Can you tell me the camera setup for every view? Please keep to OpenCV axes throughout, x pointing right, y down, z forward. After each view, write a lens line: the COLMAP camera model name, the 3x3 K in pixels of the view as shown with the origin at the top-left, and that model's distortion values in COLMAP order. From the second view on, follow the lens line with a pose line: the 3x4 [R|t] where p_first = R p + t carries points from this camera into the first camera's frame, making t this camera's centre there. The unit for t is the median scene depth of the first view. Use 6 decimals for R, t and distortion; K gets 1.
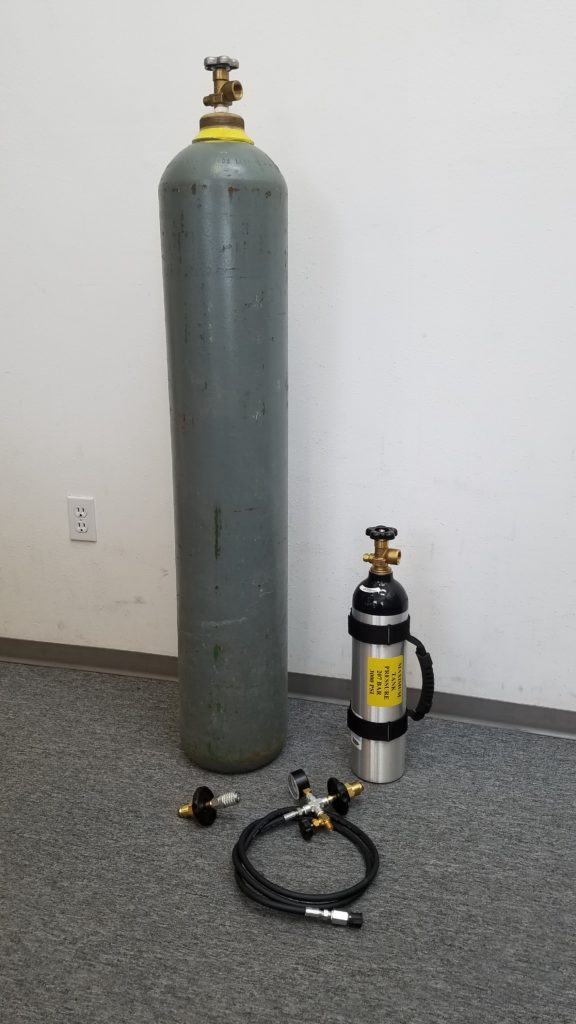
lens RADIAL K [[857.6, 0, 295.2], [0, 857.6, 512.4], [0, 0, 1]] dist [0.054719, -0.100632]
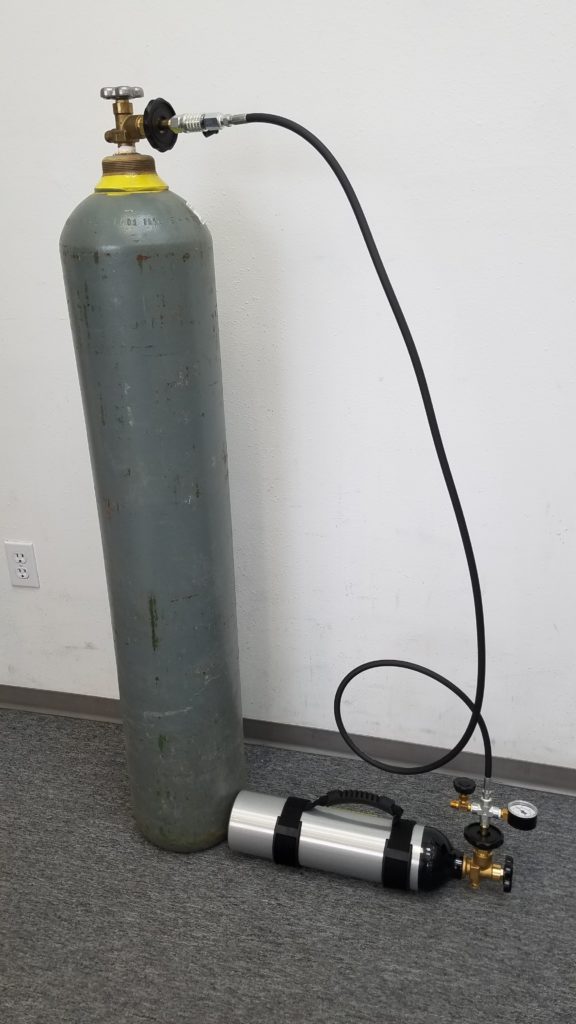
lens RADIAL K [[857.6, 0, 284.0], [0, 857.6, 512.8], [0, 0, 1]] dist [0.054719, -0.100632]
pose [[0.999410, -0.029140, -0.018166, 0.067087], [0.031467, 0.988958, 0.144820, -0.220378], [0.013745, -0.145306, 0.989291, 0.118244]]
